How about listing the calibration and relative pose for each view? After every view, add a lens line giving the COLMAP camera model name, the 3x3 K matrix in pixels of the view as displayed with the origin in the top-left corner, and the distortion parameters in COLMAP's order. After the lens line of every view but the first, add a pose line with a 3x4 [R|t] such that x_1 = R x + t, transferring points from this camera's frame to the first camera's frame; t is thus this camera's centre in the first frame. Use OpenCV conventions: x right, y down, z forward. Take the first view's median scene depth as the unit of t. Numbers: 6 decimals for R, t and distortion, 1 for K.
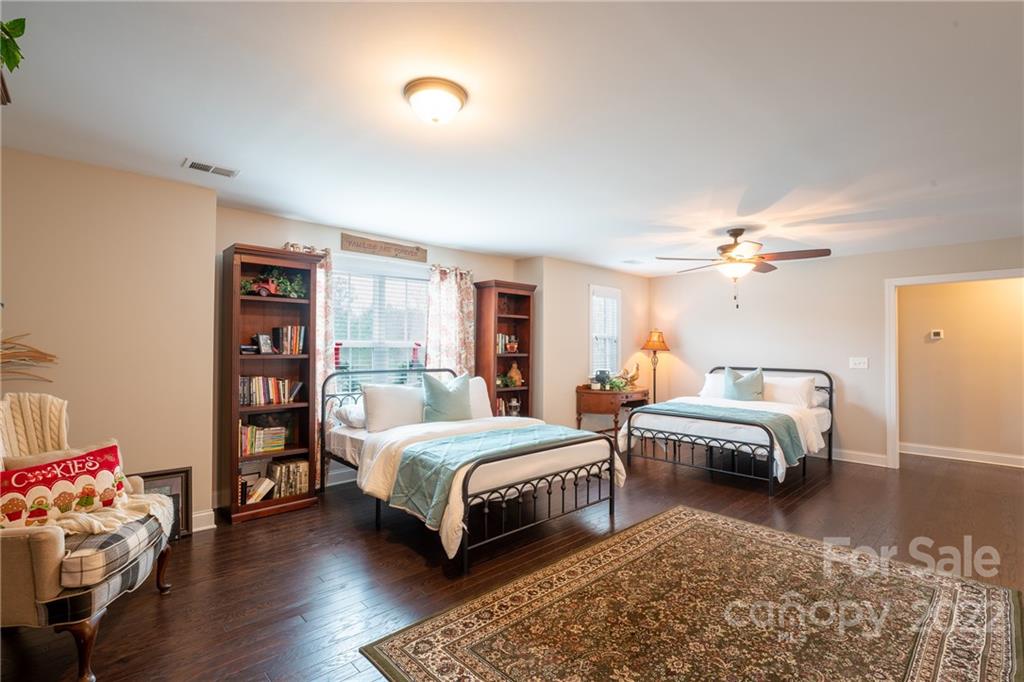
lens RADIAL K [[478.6, 0, 512.0], [0, 478.6, 341.0], [0, 0, 1]] dist [-0.014269, -0.000187]
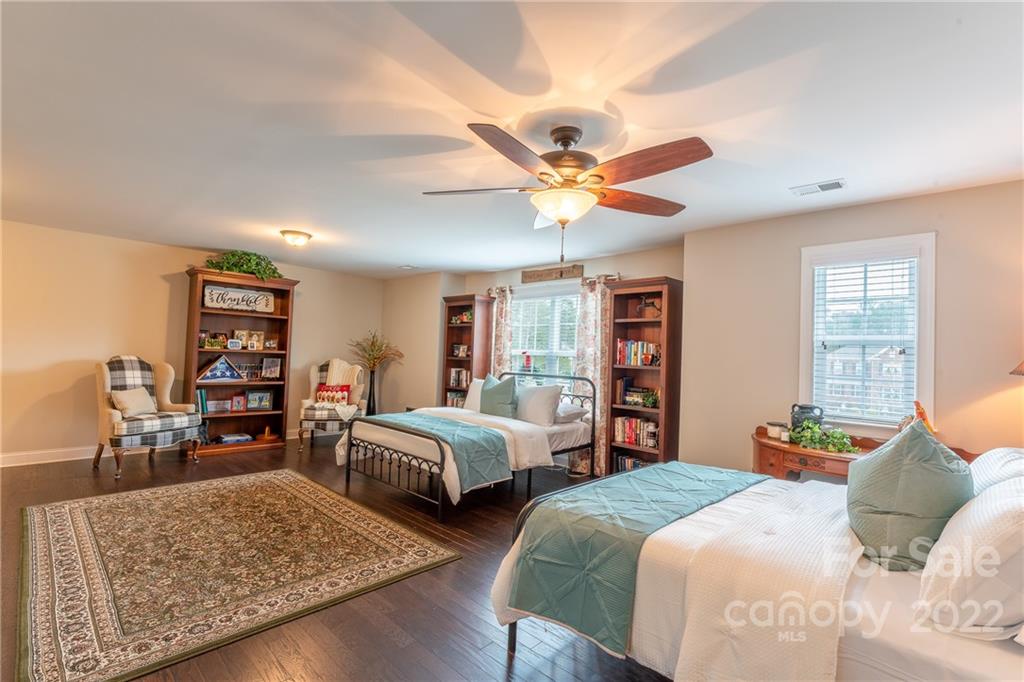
lens RADIAL K [[468.7, 0, 512.0], [0, 468.7, 341.0], [0, 0, 1]] dist [-0.015275, 0.000108]
pose [[0.043761, -0.033372, -0.998484, 1.376003], [-0.019295, 0.999227, -0.034243, 0.028447], [0.998856, 0.020764, 0.043083, 1.285839]]
